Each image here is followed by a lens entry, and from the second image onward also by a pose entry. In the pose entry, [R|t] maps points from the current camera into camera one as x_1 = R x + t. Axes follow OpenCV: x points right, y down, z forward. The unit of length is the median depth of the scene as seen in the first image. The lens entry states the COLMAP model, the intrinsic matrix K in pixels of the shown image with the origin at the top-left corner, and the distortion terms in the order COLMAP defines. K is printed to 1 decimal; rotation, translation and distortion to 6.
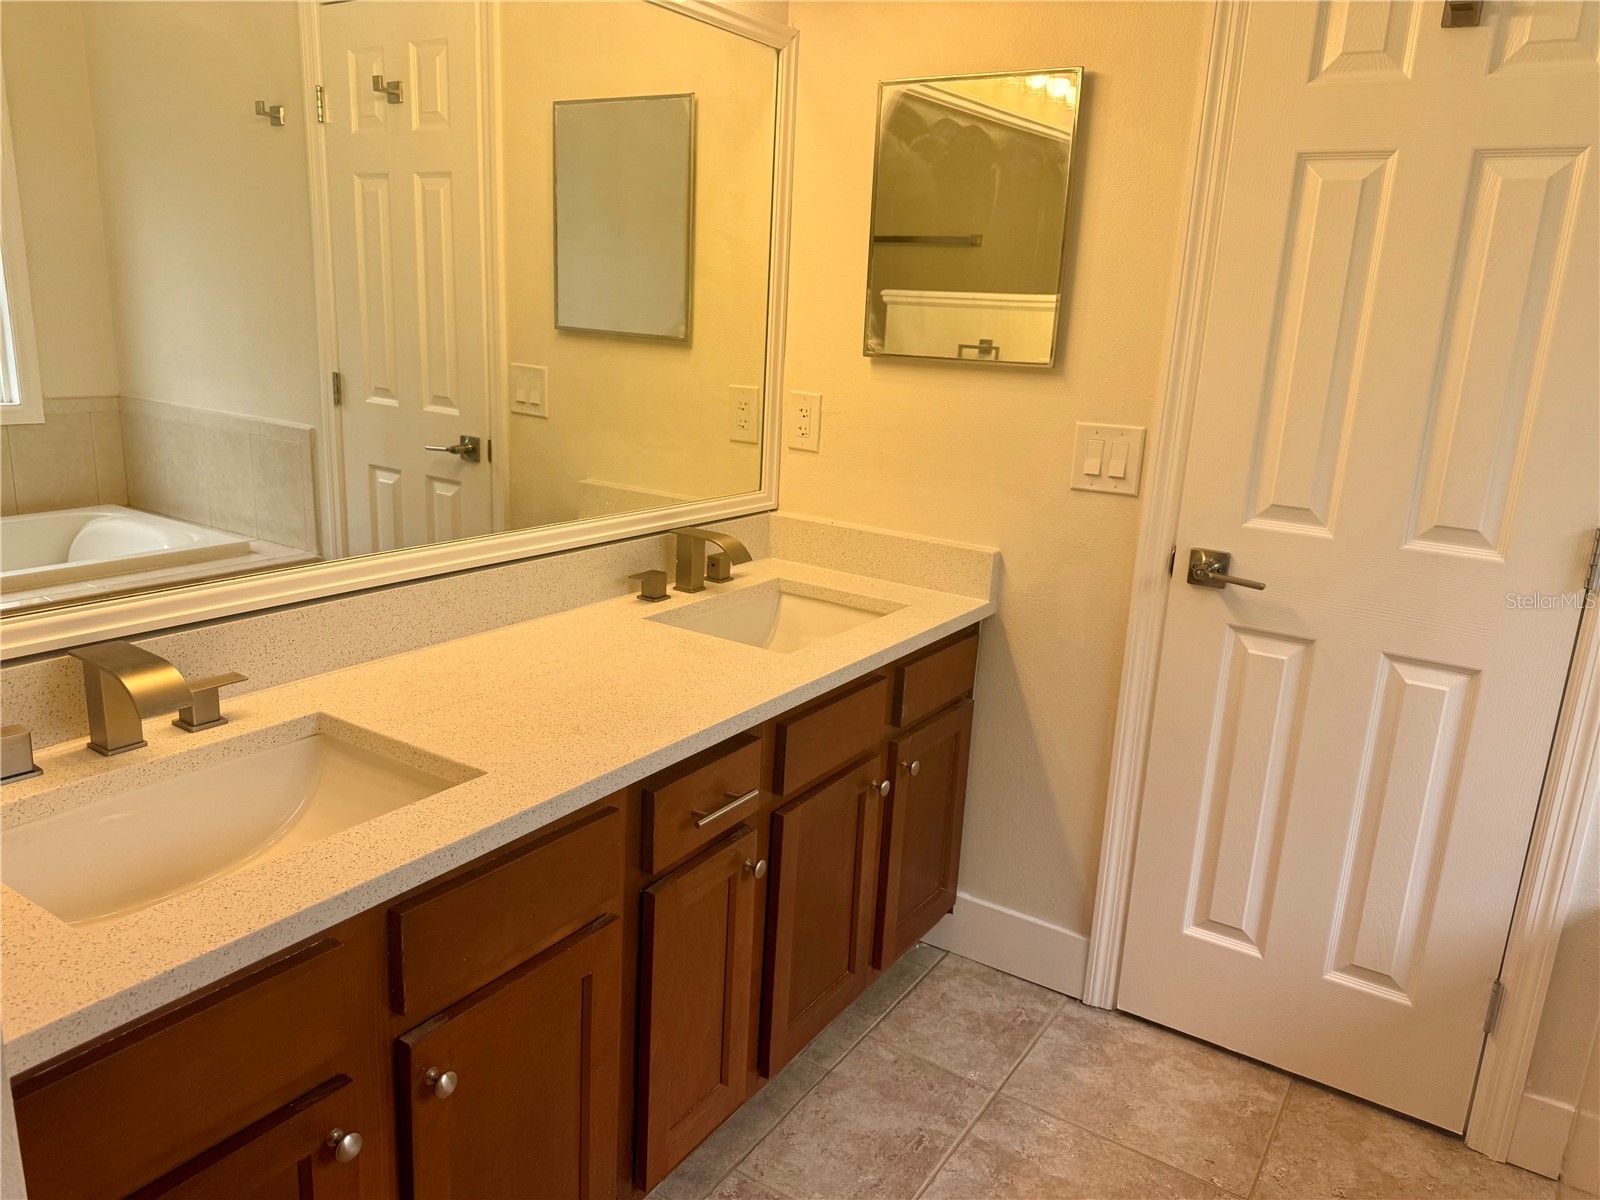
lens RADIAL K [[1126.8, 0, 780.5], [0, 1126.8, 589.2], [0, 0, 1]] dist [0.024096, -0.031565]
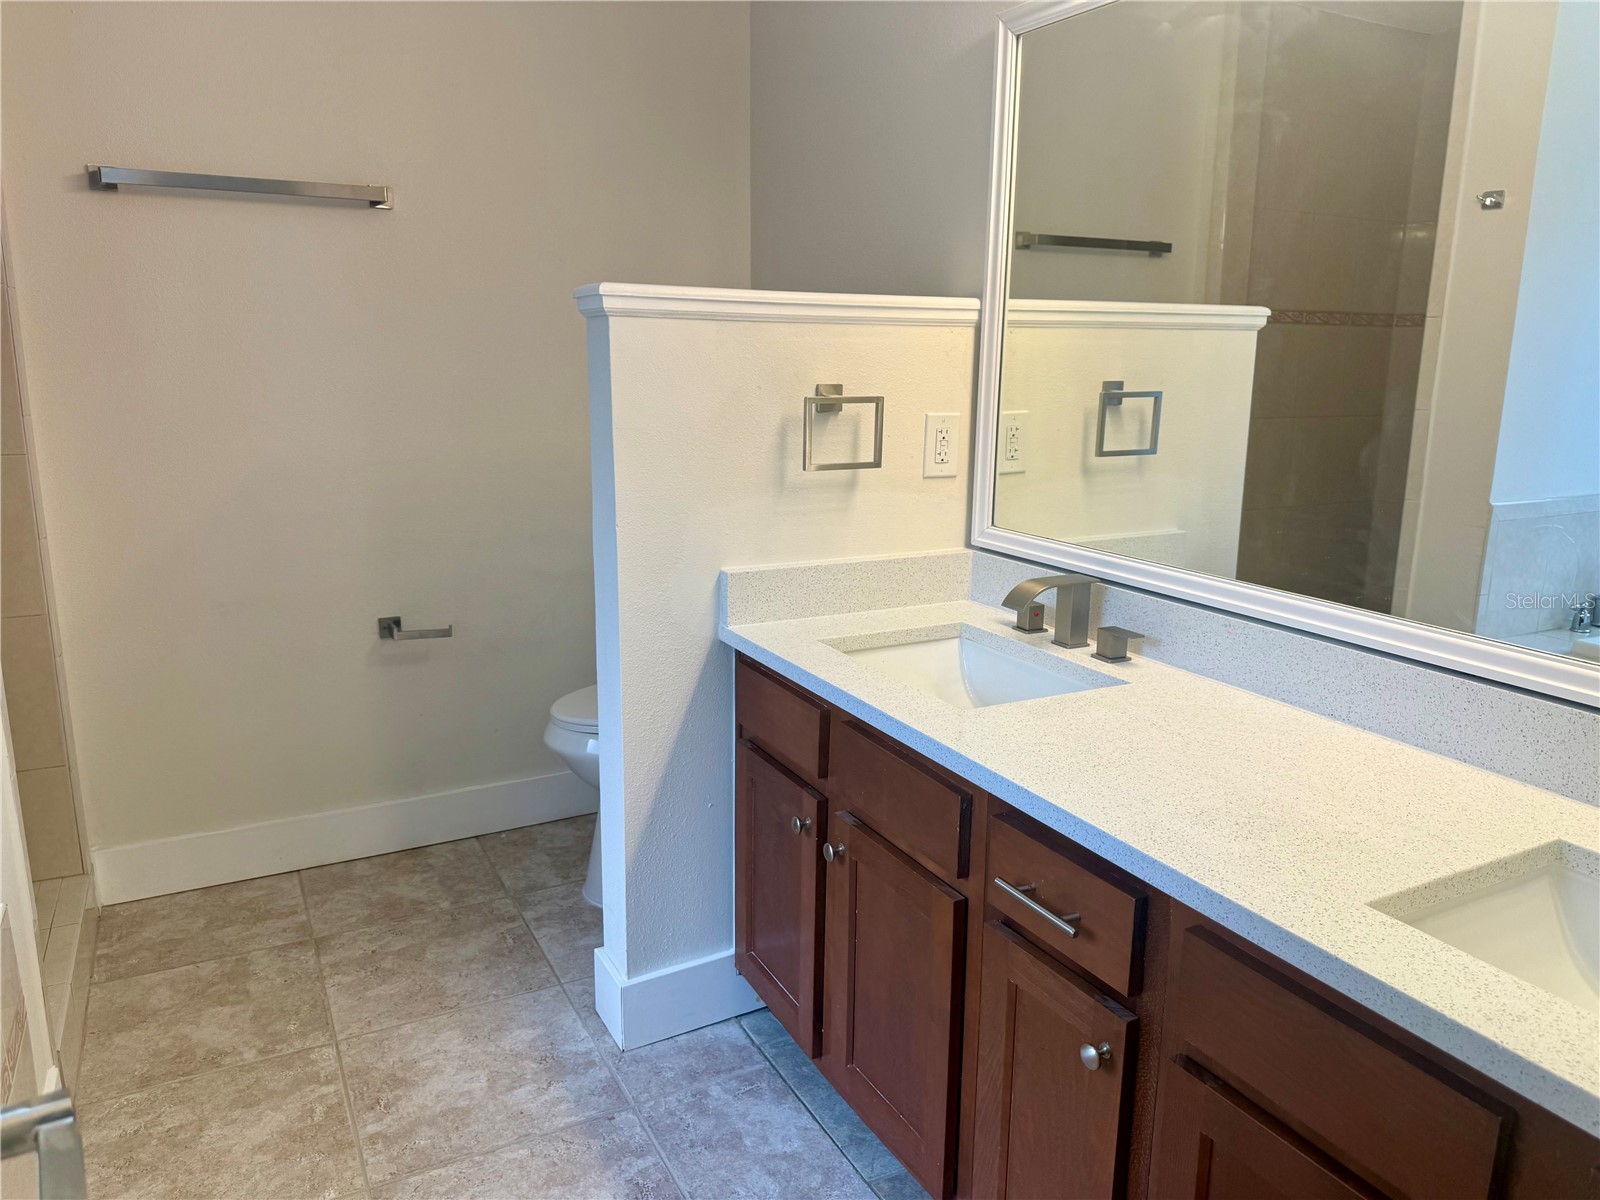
lens RADIAL K [[1126.8, 0, 803.5], [0, 1126.8, 605.8], [0, 0, 1]] dist [0.024096, -0.031565]
pose [[-0.469164, 0.151002, -0.870105, 0.567587], [-0.243898, 0.924796, 0.292005, -0.167534], [0.848763, 0.349215, -0.397052, 0.857636]]
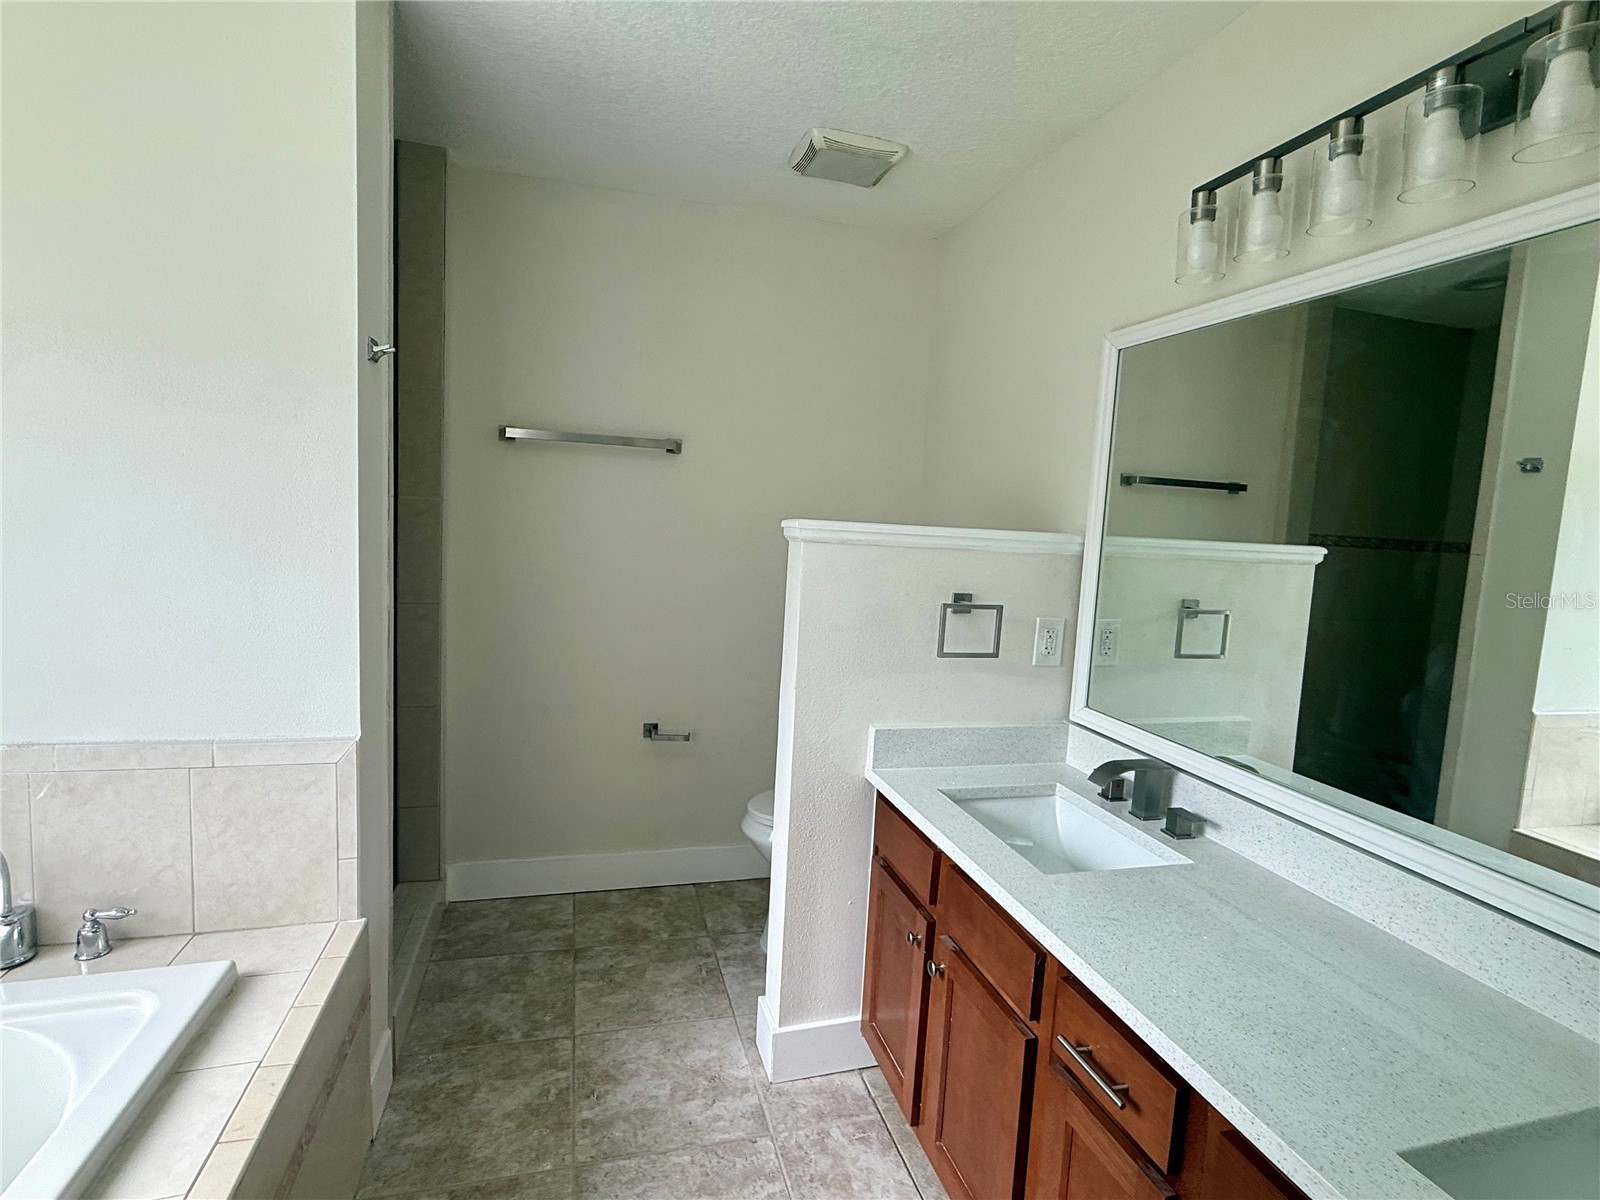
lens RADIAL K [[786.0, 0, 800.7], [0, 786.0, 601.2], [0, 0, 1]] dist [-0.001102, -0.000507]
pose [[-0.645723, 0.010451, -0.763500, 0.526167], [-0.260612, 0.936848, 0.233234, -0.204696], [0.717721, 0.349582, -0.602220, 0.848449]]
